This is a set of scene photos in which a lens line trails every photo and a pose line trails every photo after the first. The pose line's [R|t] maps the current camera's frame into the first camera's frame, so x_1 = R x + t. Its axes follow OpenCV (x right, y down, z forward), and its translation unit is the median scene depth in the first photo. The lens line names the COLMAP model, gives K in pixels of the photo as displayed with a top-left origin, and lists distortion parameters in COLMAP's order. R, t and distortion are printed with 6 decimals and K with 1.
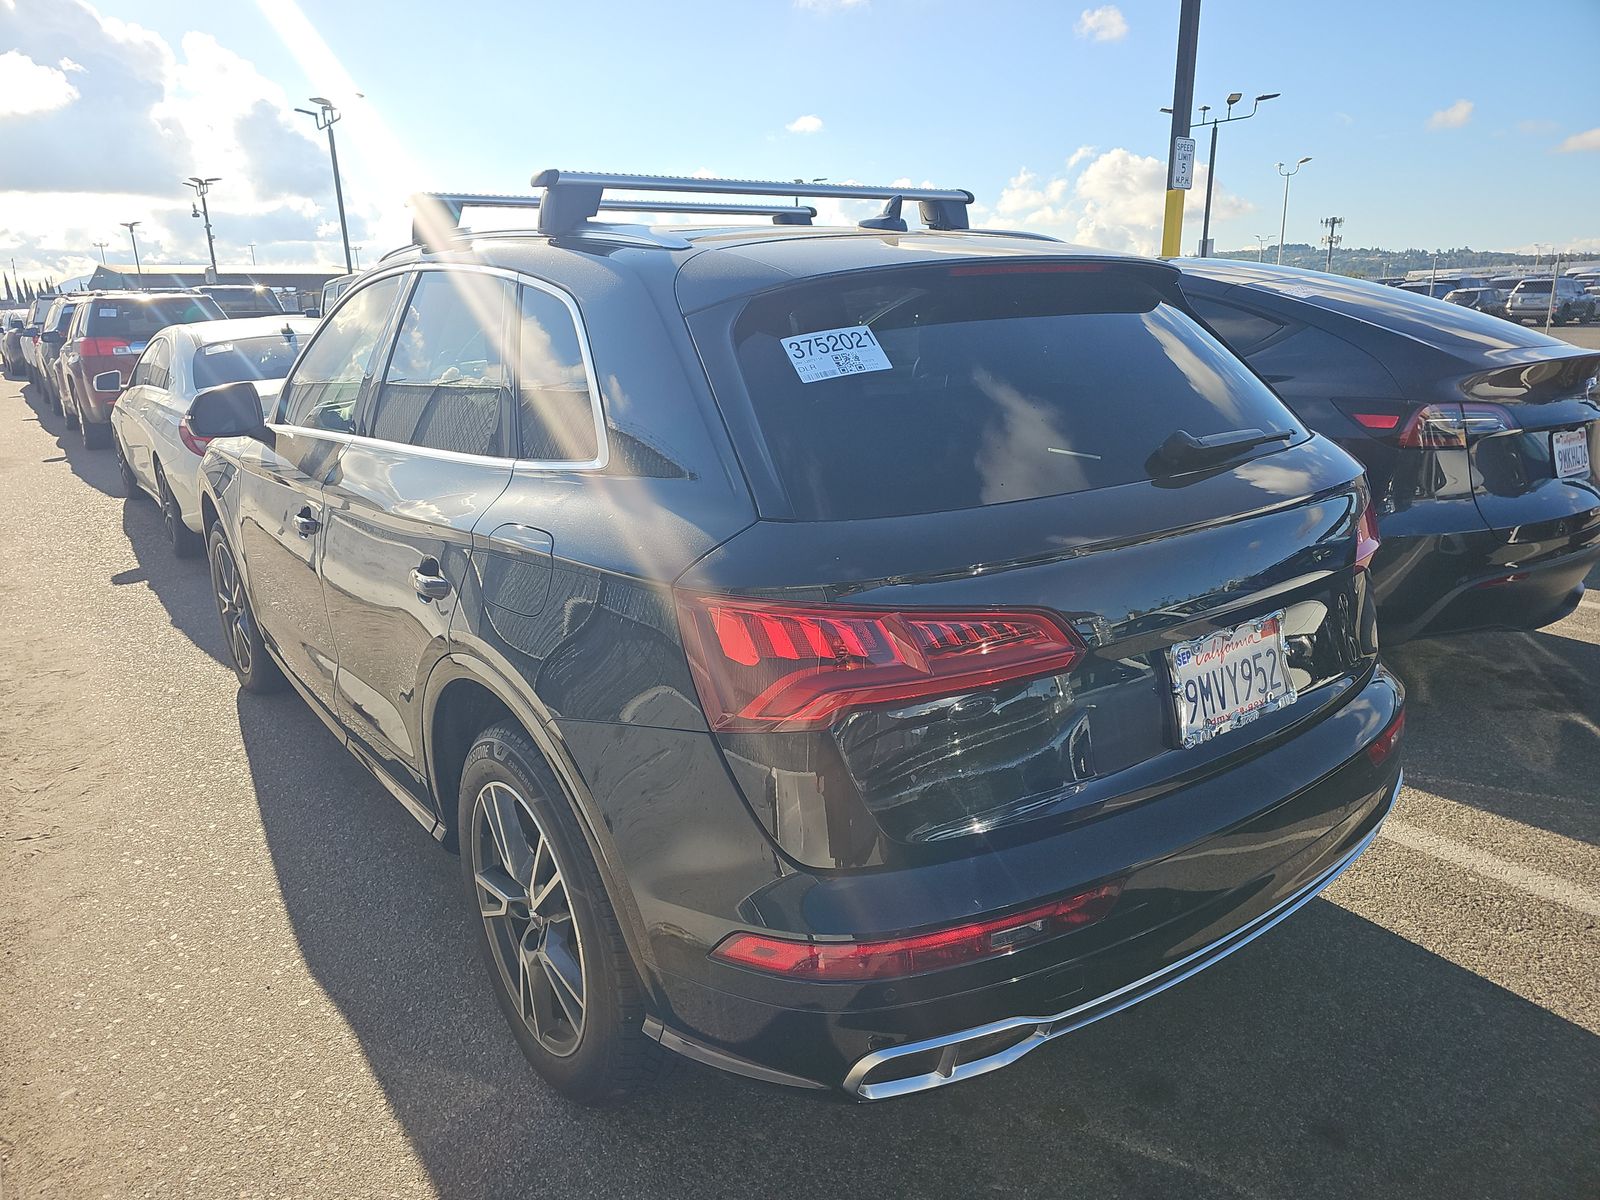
lens RADIAL K [[1069.1, 0, 792.3], [0, 1069.1, 612.4], [0, 0, 1]] dist [0.030627, -0.032282]
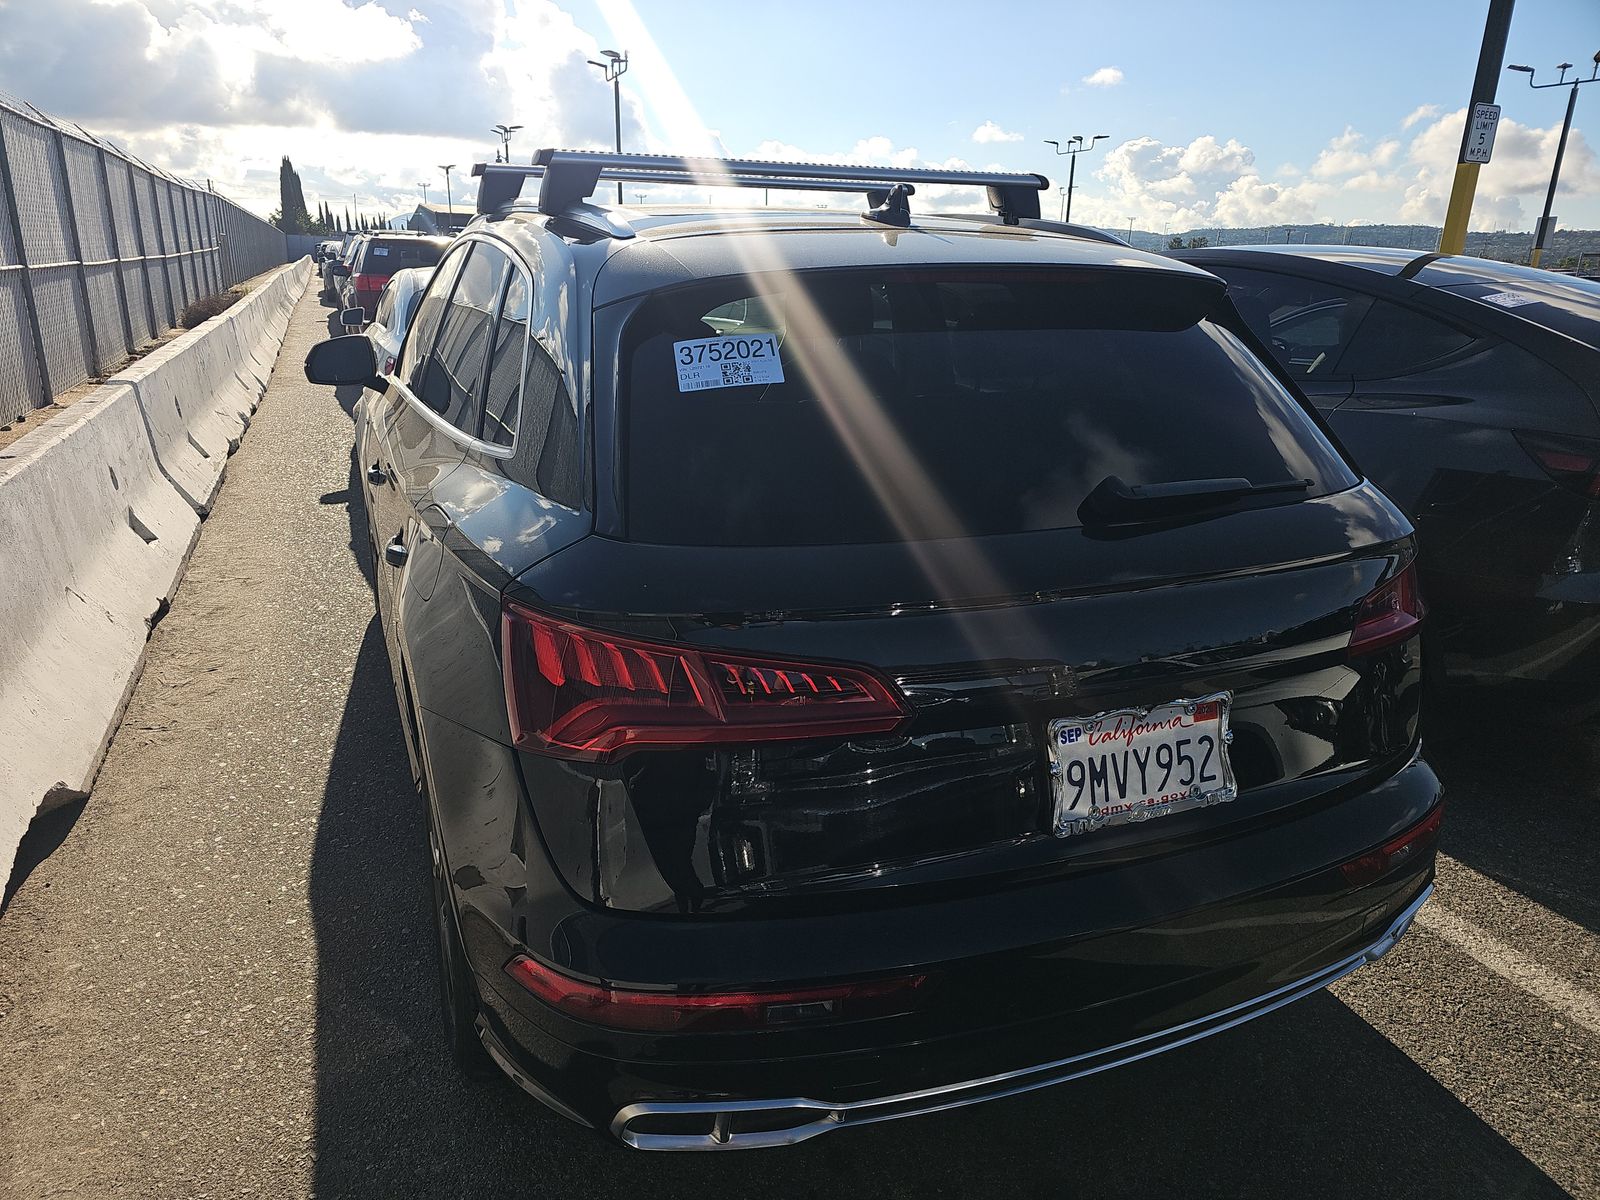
lens RADIAL K [[1069.1, 0, 789.9], [0, 1069.1, 609.1], [0, 0, 1]] dist [0.030627, -0.032282]
pose [[0.968198, 0.117454, -0.220900, 0.199390], [-0.109761, 0.992854, 0.046828, -0.046880], [0.224822, -0.021093, 0.974172, 0.057881]]
